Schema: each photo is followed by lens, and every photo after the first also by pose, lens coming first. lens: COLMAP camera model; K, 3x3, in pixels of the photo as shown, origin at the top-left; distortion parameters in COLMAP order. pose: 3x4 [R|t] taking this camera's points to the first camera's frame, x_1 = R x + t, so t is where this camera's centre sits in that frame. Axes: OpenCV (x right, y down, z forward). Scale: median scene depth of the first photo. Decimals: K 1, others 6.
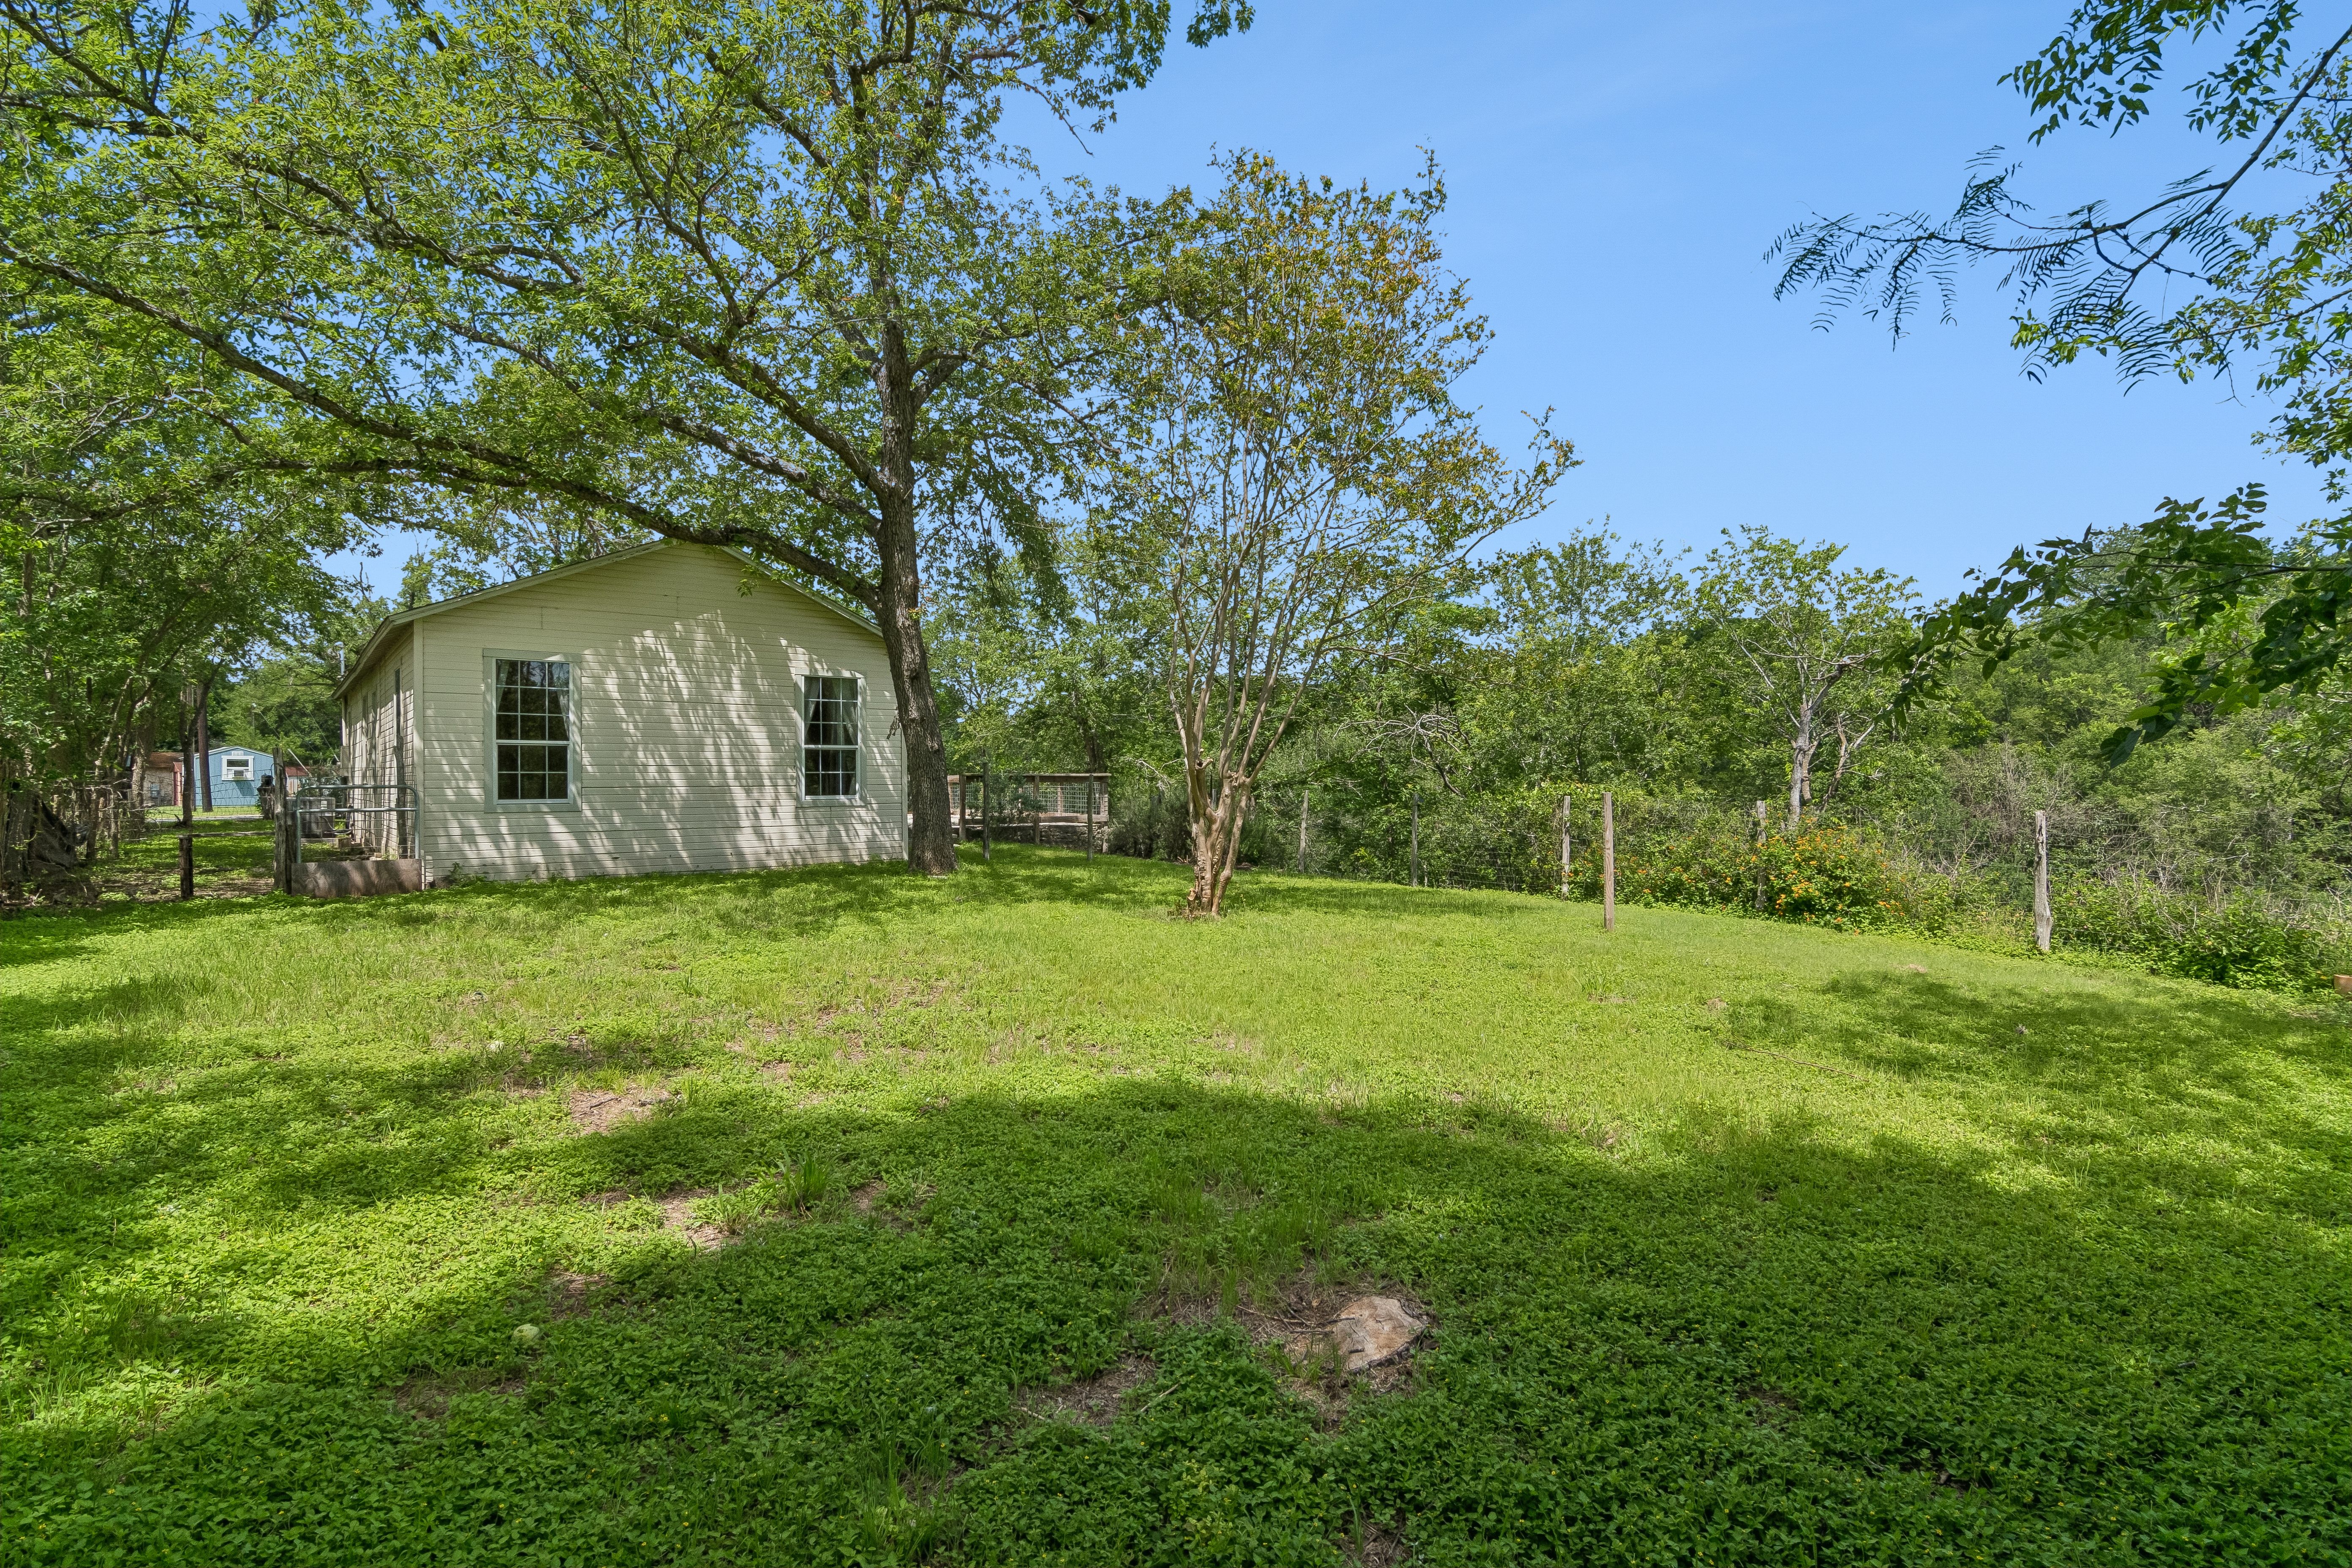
lens RADIAL K [[1136.1, 0, 1182.3], [0, 1136.1, 778.2], [0, 0, 1]] dist [-0.014045, 0.001288]
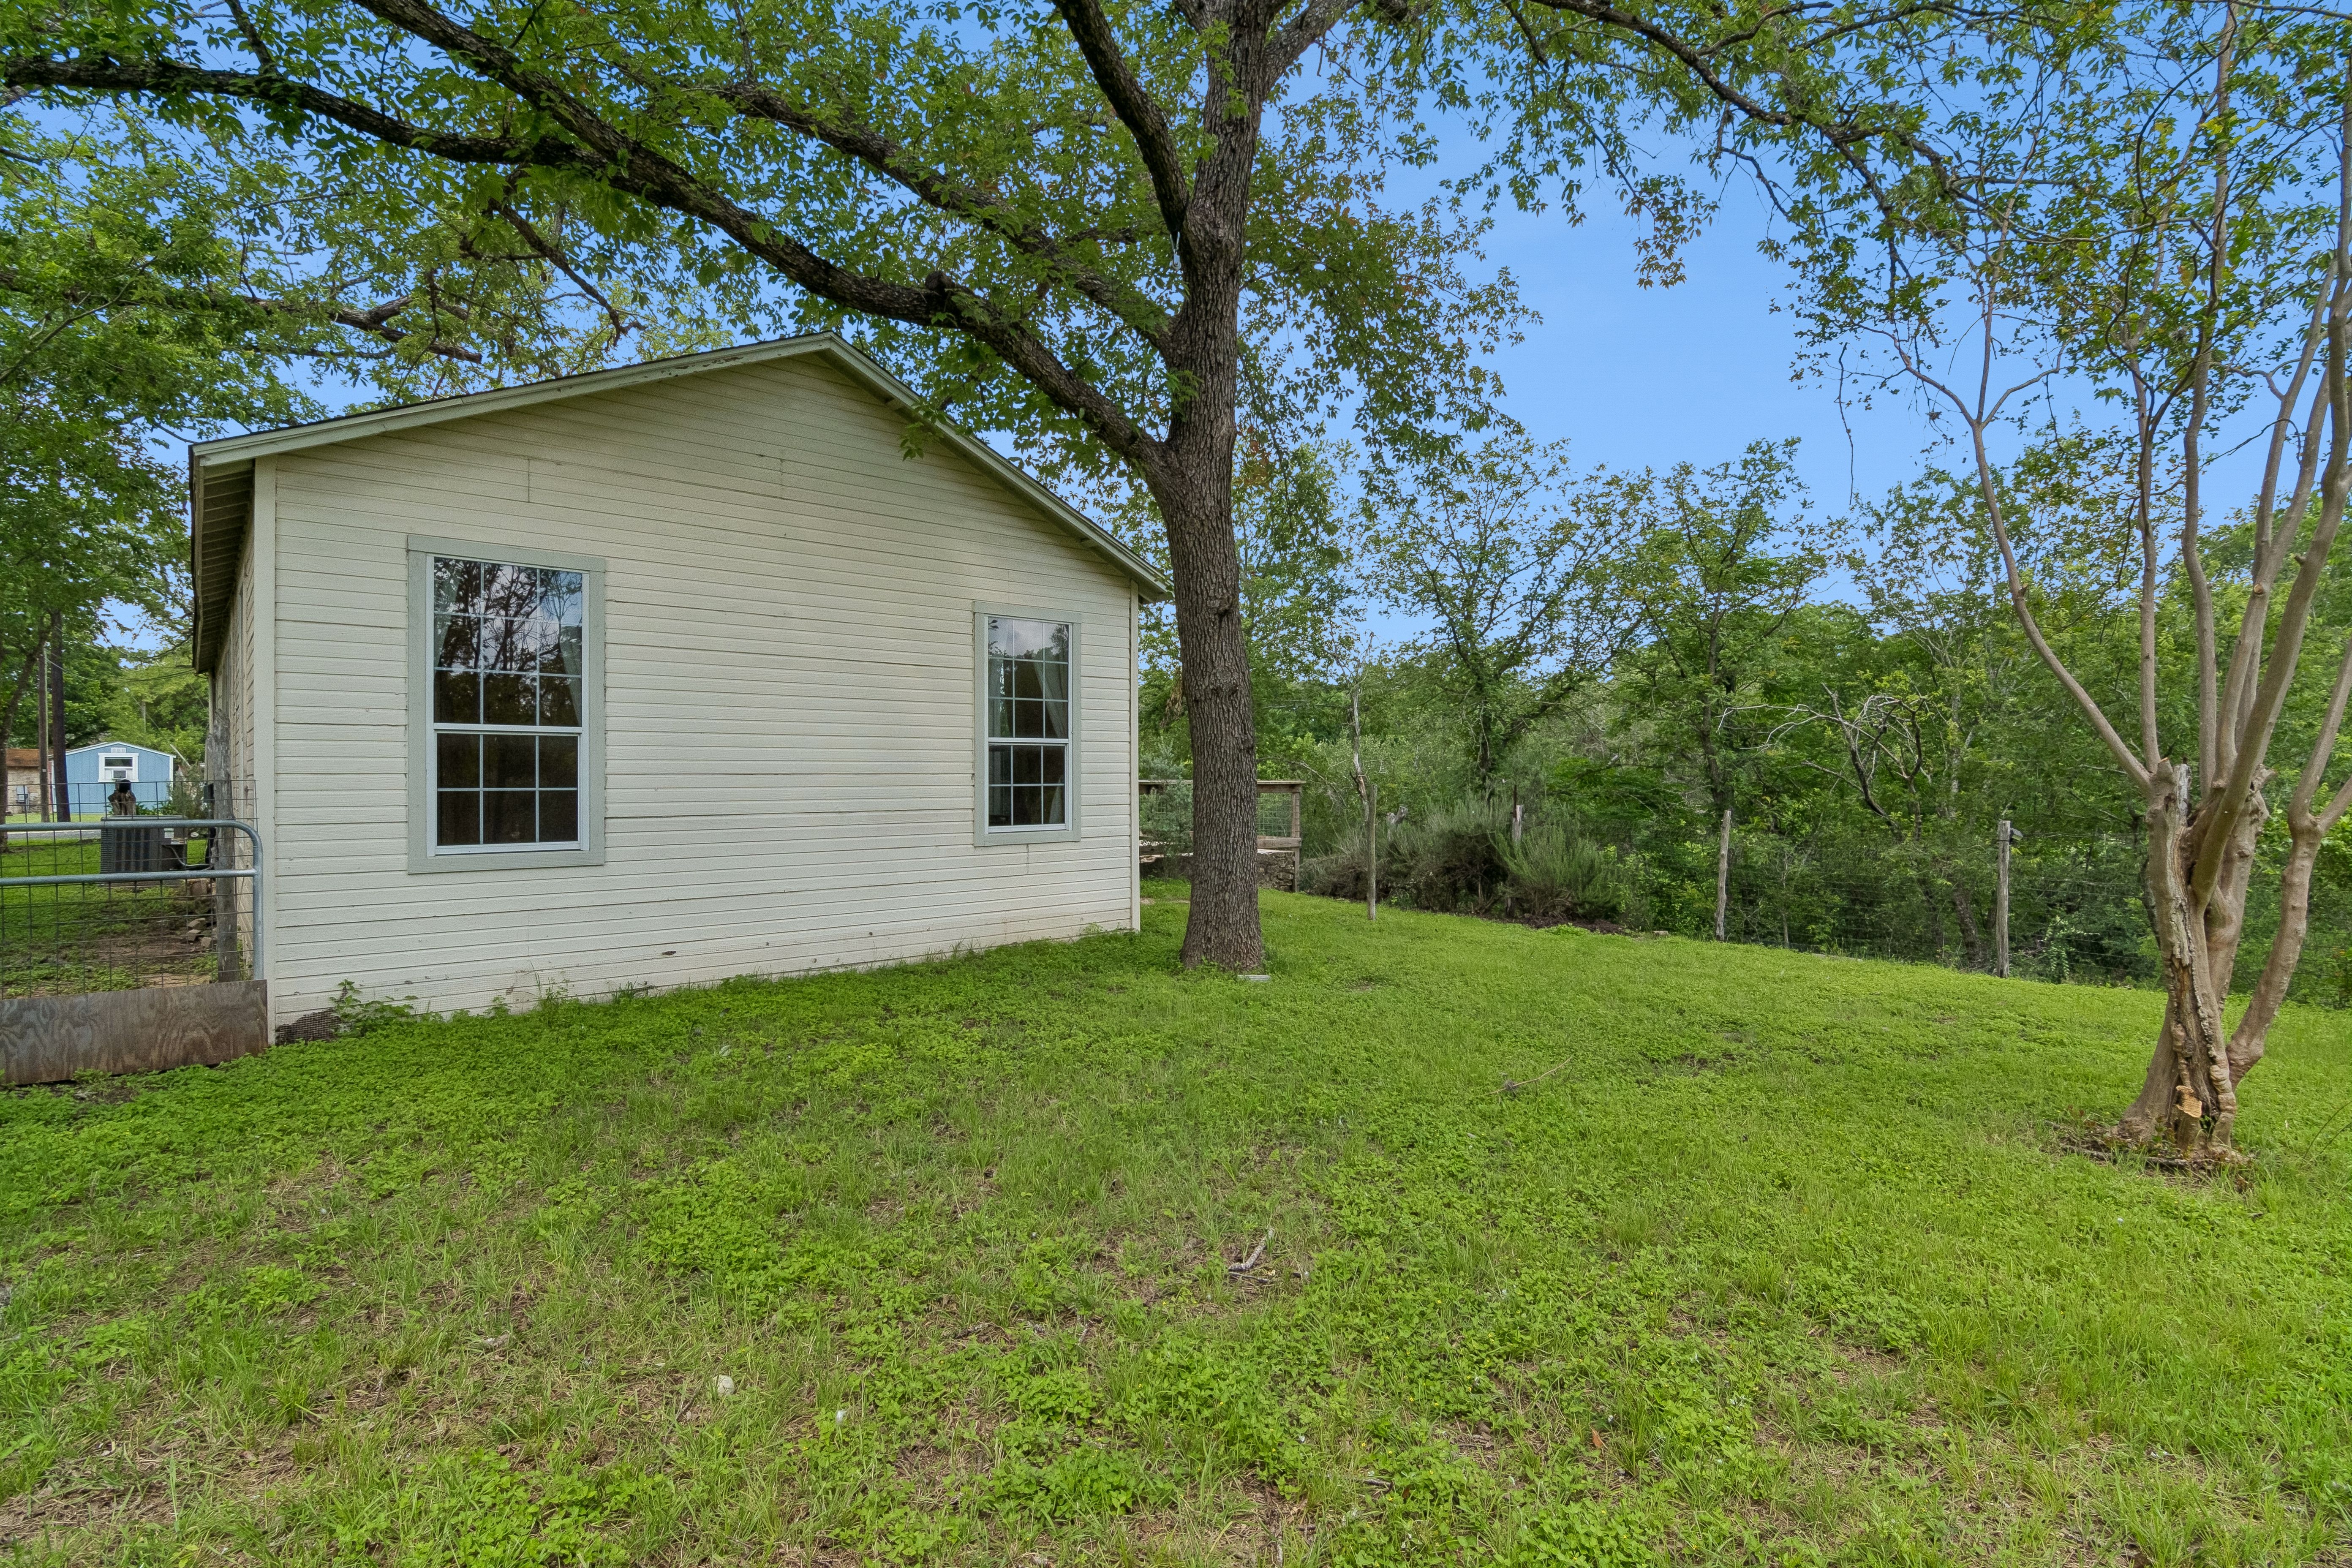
lens RADIAL K [[1136.1, 0, 1182.3], [0, 1136.1, 778.2], [0, 0, 1]] dist [-0.014045, 0.001288]
pose [[0.999342, 0.003819, 0.036070, -0.273383], [-0.003762, 0.999992, -0.001634, -0.009481], [-0.036076, 0.001497, 0.999348, 0.454586]]
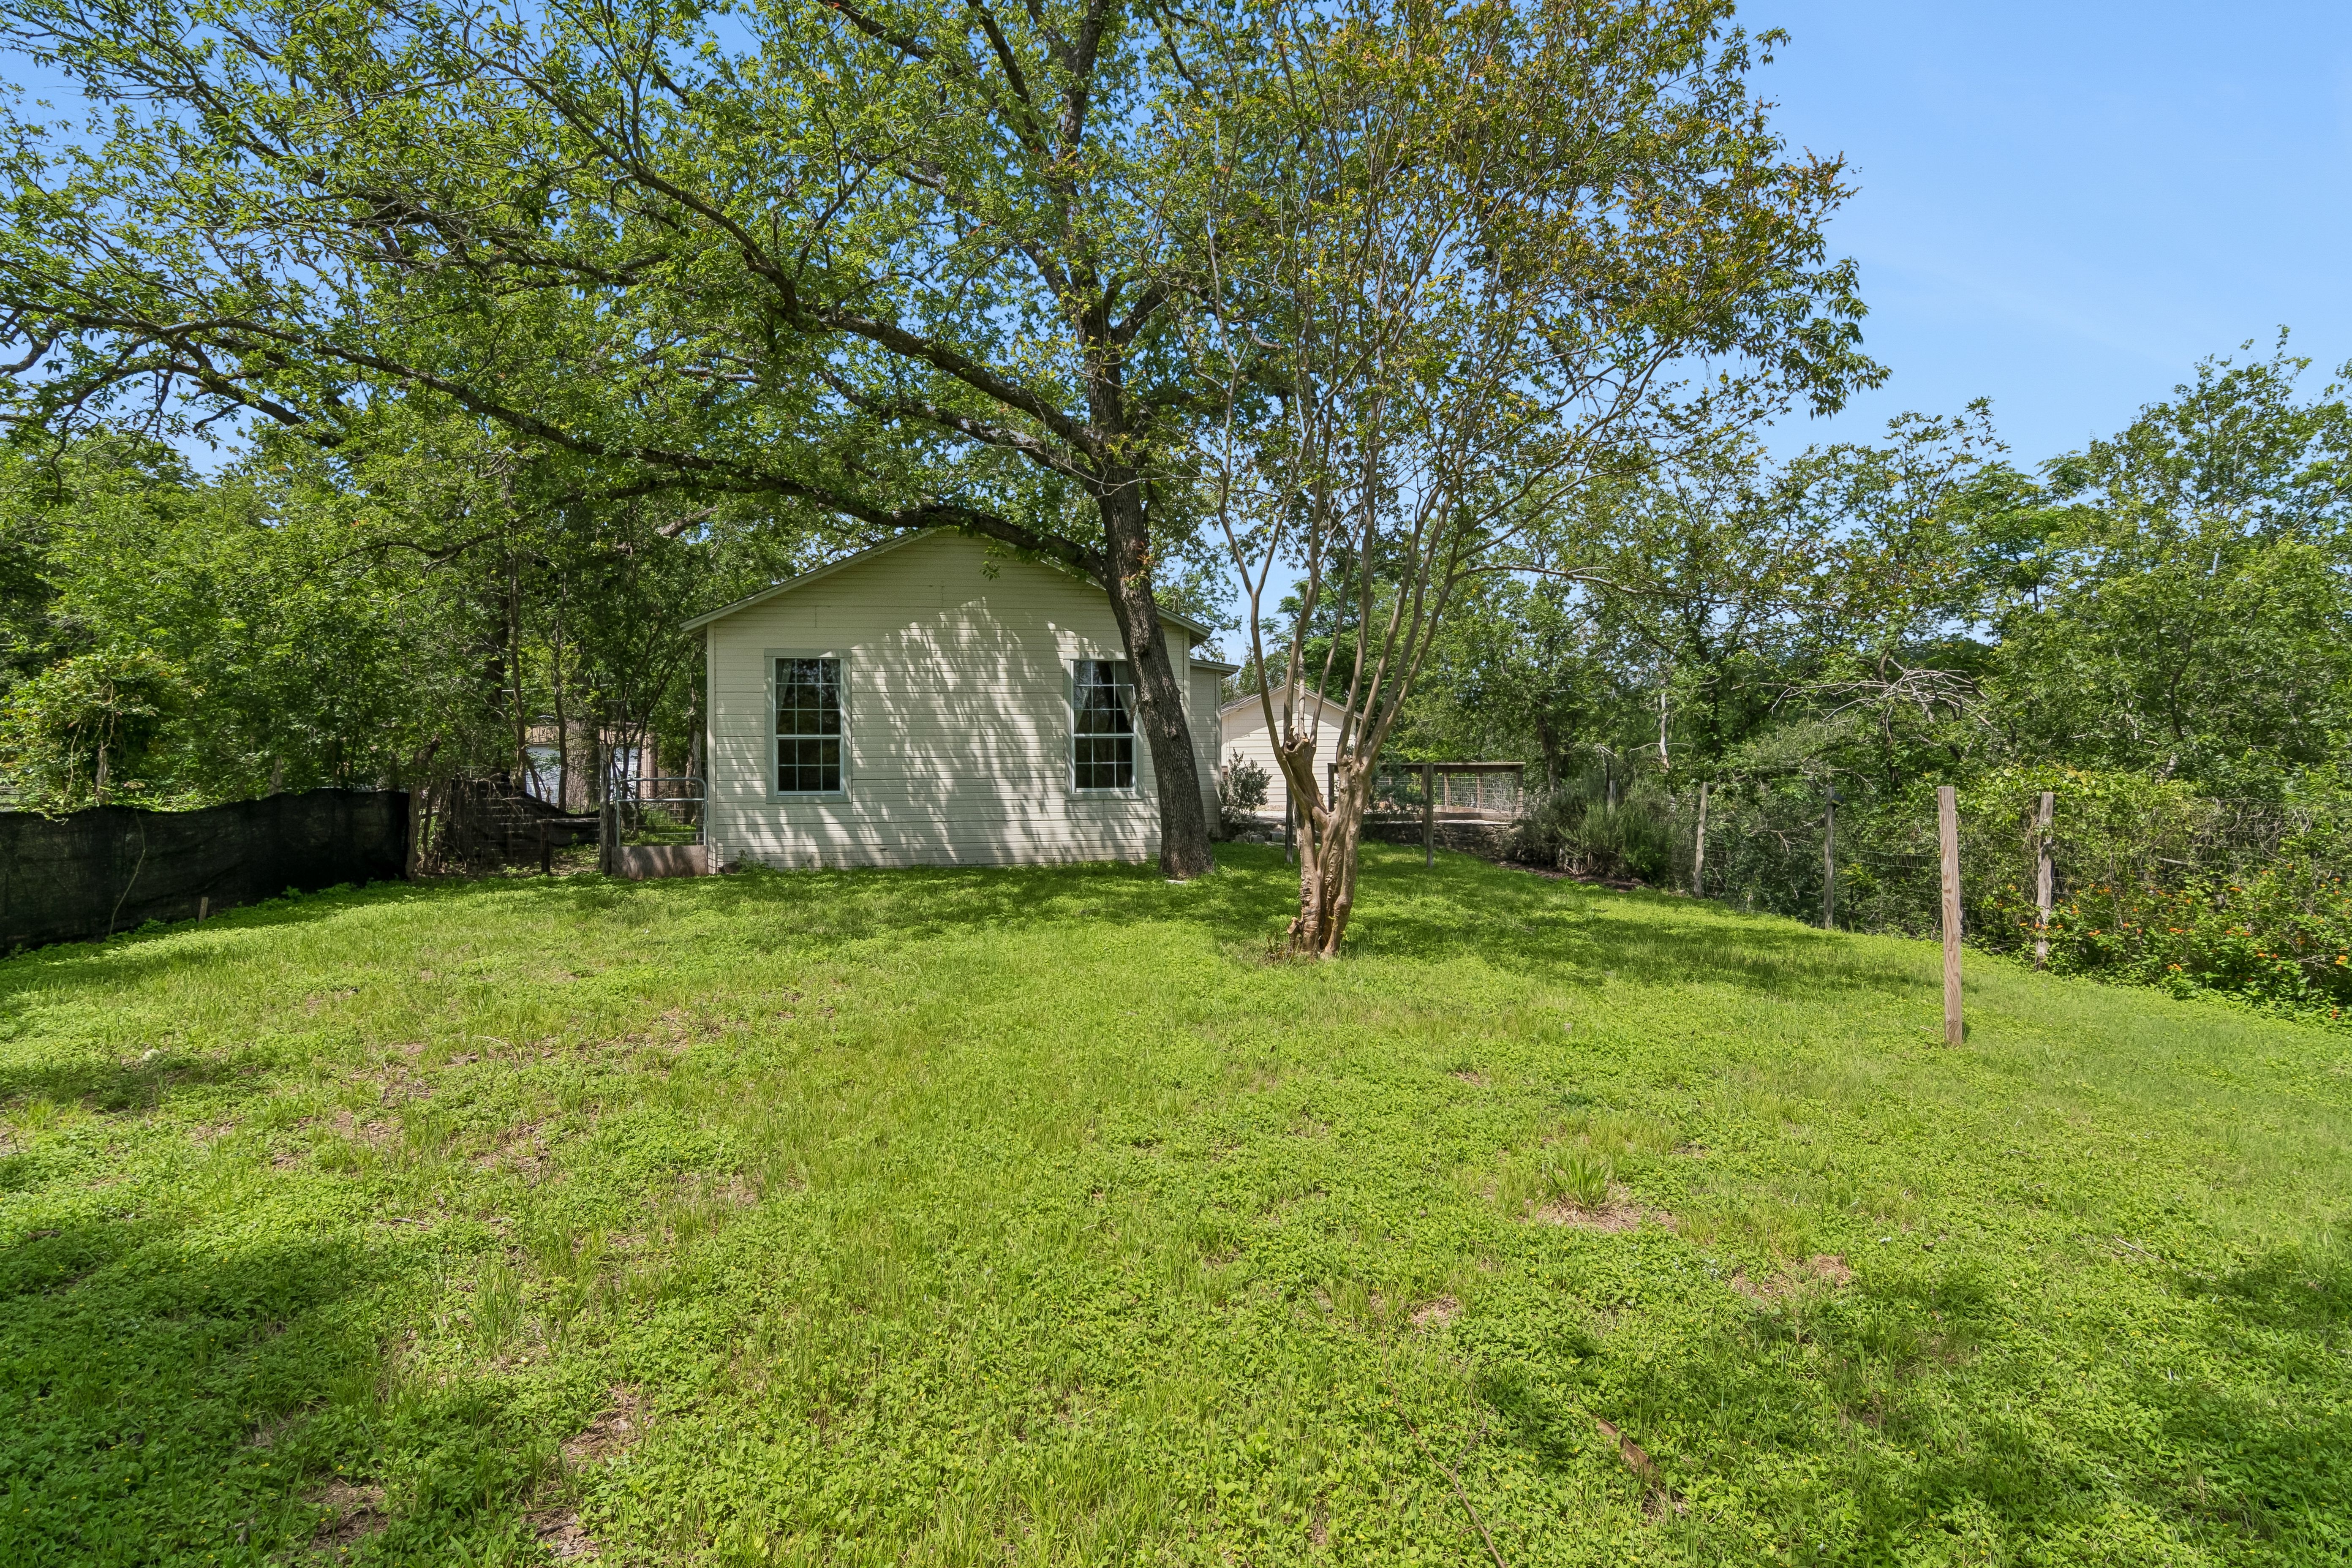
lens RADIAL K [[1136.1, 0, 1182.3], [0, 1136.1, 778.2], [0, 0, 1]] dist [-0.014045, 0.001288]
pose [[0.861480, -0.003147, -0.507781, 0.234498], [0.006444, 0.999968, 0.004736, 0.002943], [0.507750, -0.007352, 0.861473, 0.254140]]
